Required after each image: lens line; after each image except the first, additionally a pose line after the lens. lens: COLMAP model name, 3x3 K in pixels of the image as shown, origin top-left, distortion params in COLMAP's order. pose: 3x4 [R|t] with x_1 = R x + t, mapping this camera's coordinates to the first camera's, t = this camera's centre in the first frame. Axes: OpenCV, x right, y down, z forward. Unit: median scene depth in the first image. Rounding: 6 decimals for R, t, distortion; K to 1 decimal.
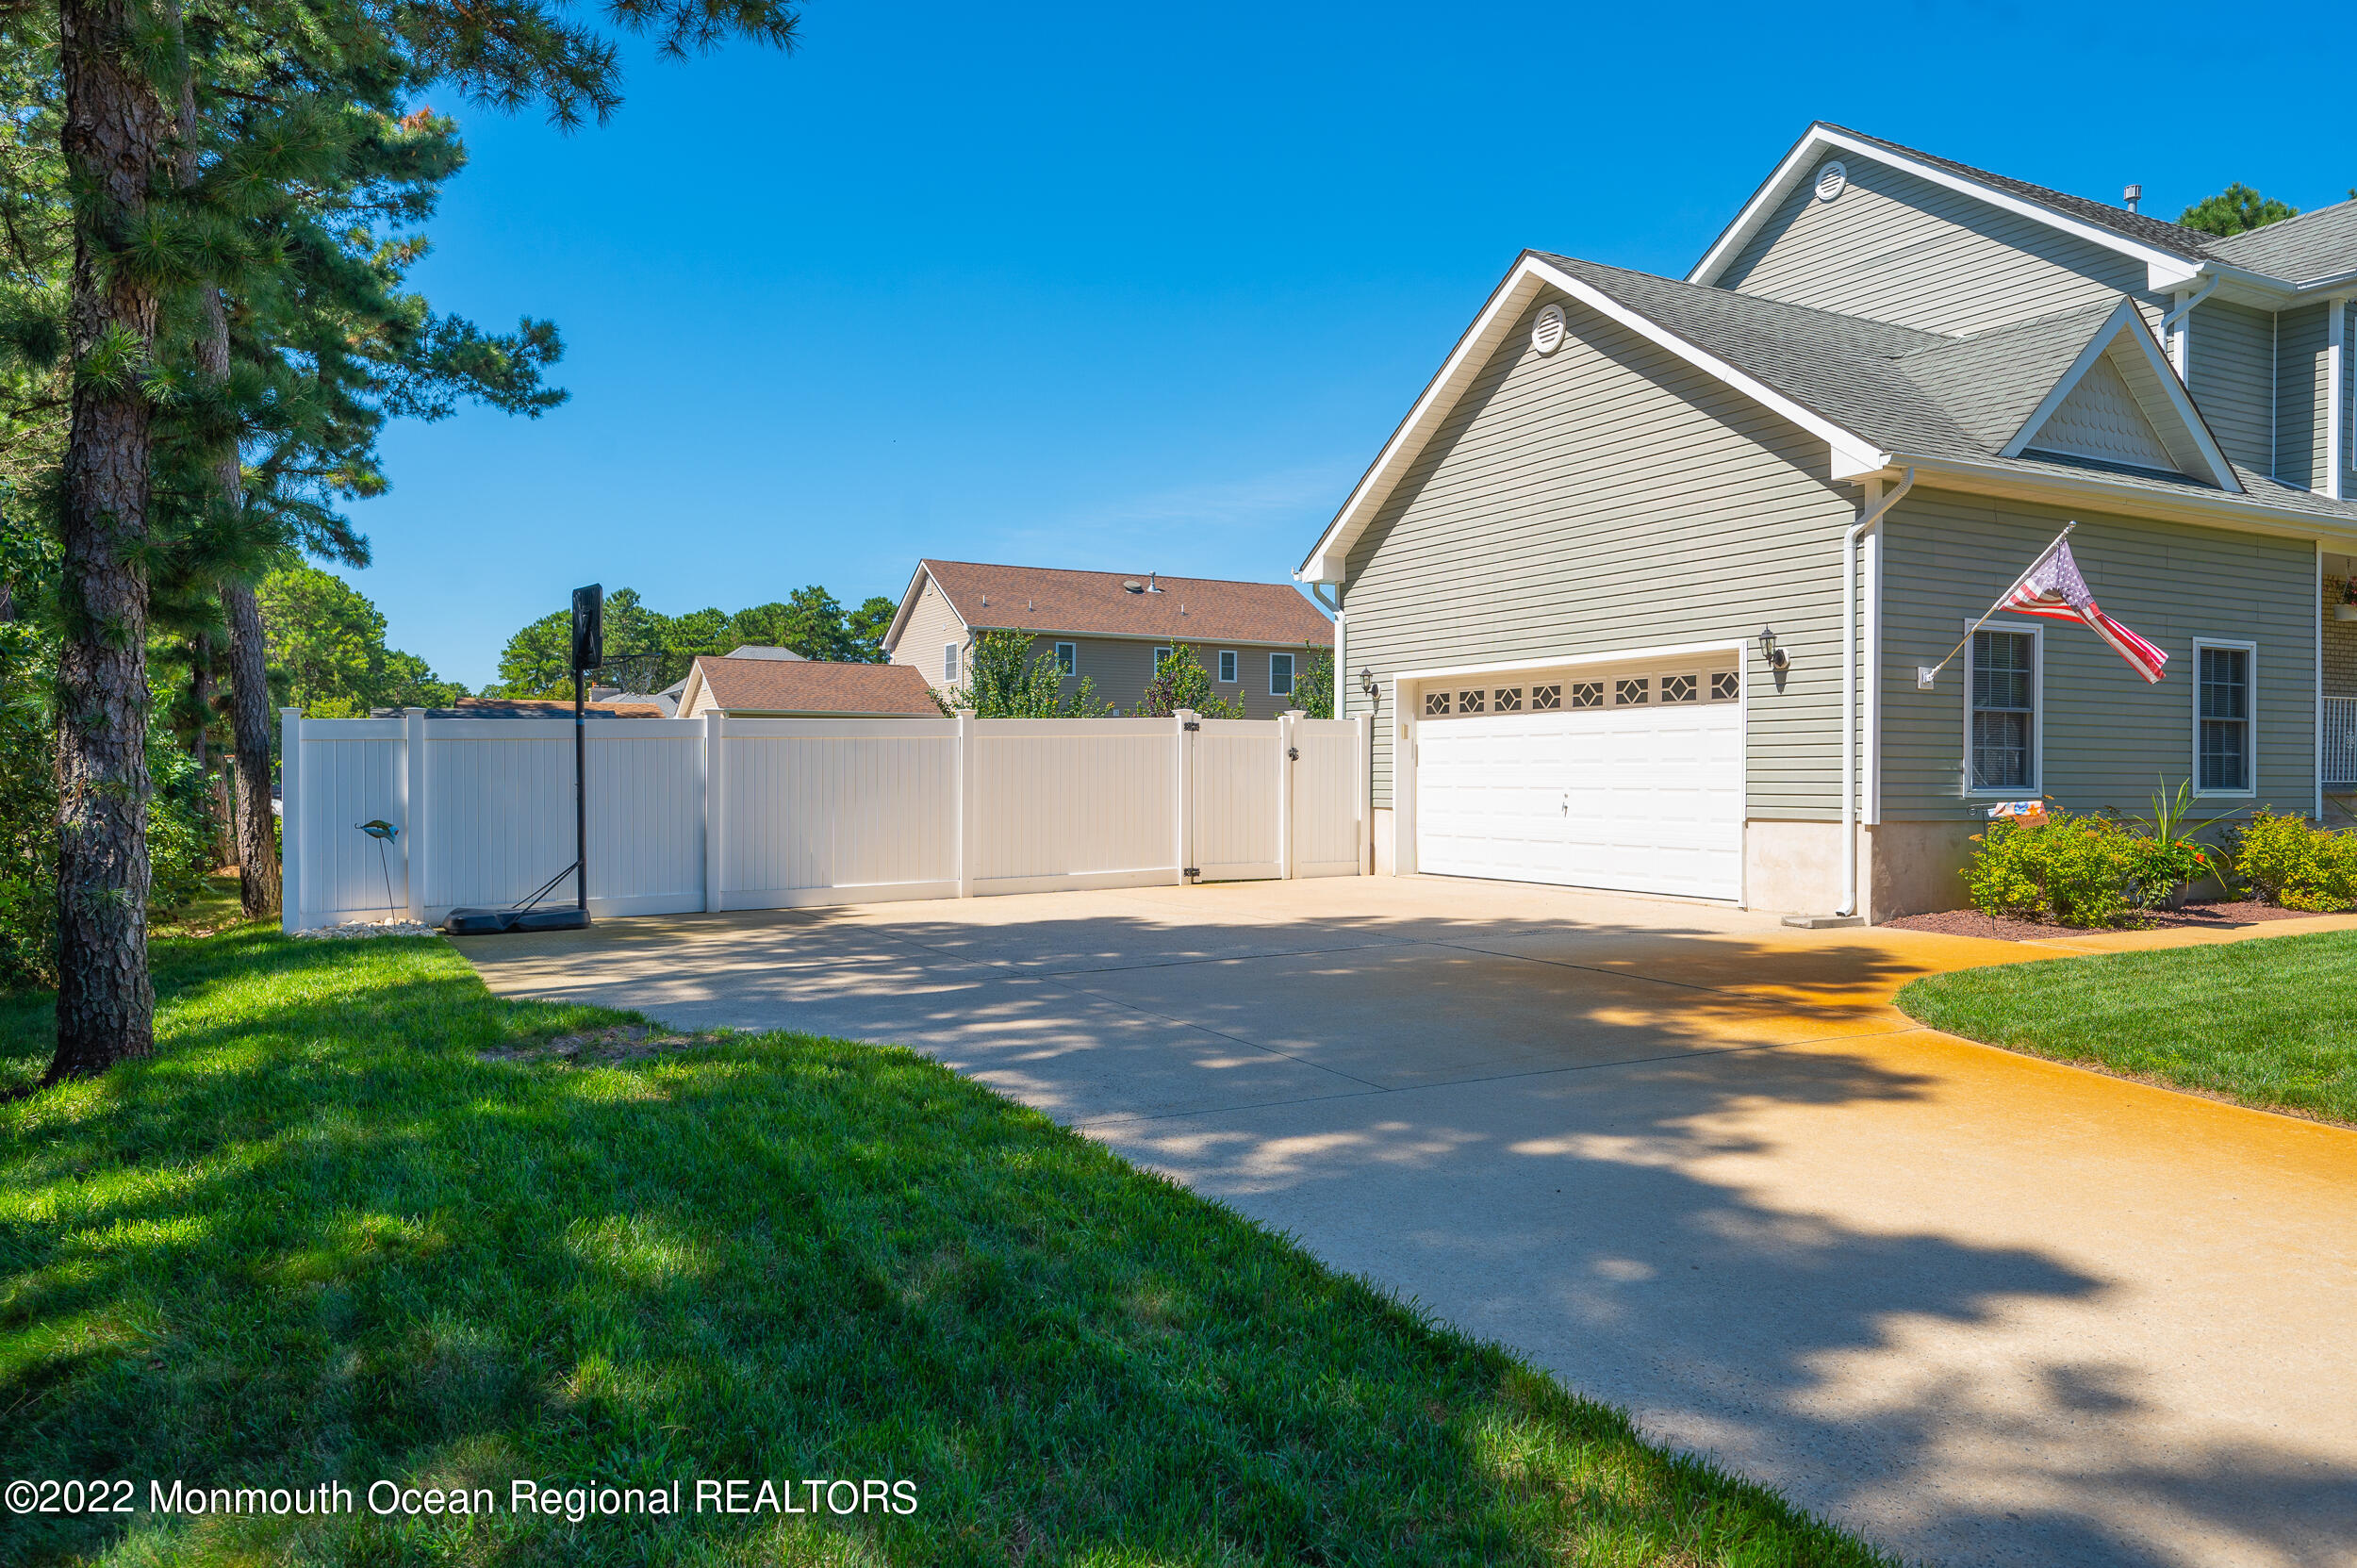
lens RADIAL K [[1569.2, 0, 1177.5], [0, 1569.2, 777.3], [0, 0, 1]] dist [0.004010, 0.000922]
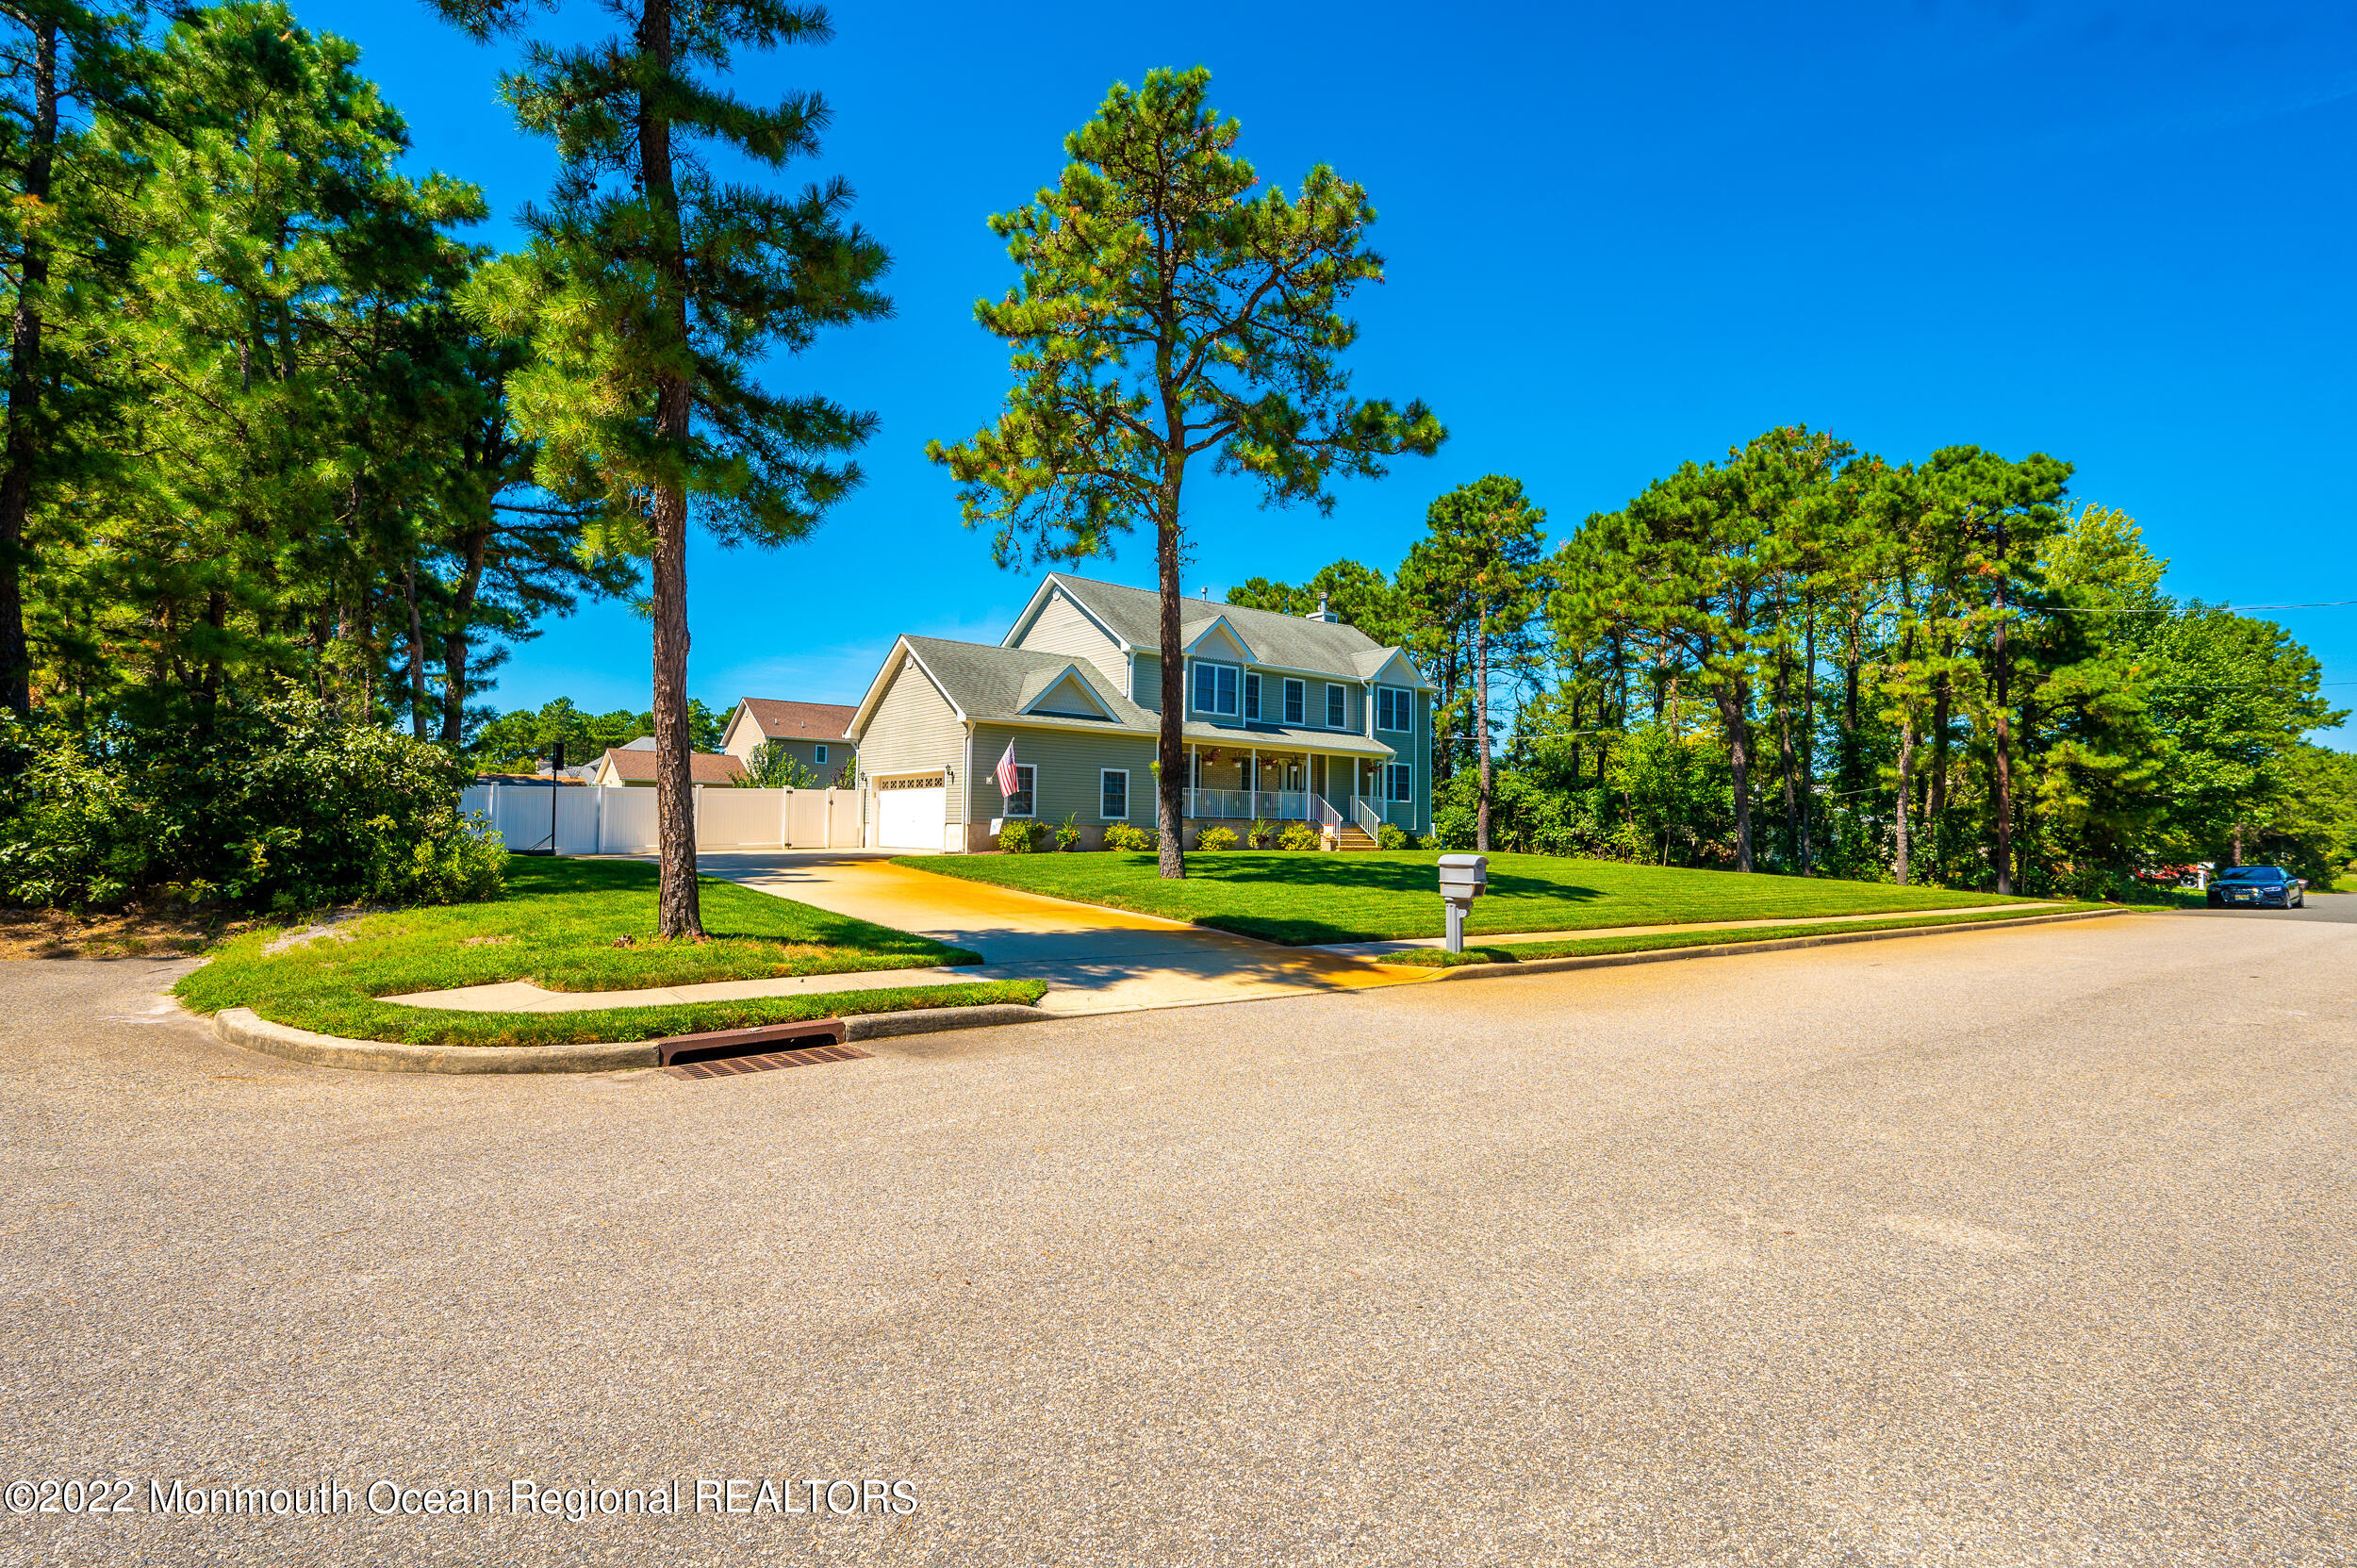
lens RADIAL K [[1121.1, 0, 1166.2], [0, 1121.1, 770.2], [0, 0, 1]] dist [0.002169, 0.000177]
pose [[0.987158, 0.015619, 0.158983, 0.322428], [-0.007568, 0.998664, -0.051118, 0.023160], [-0.159569, 0.049258, 0.985957, -0.975228]]
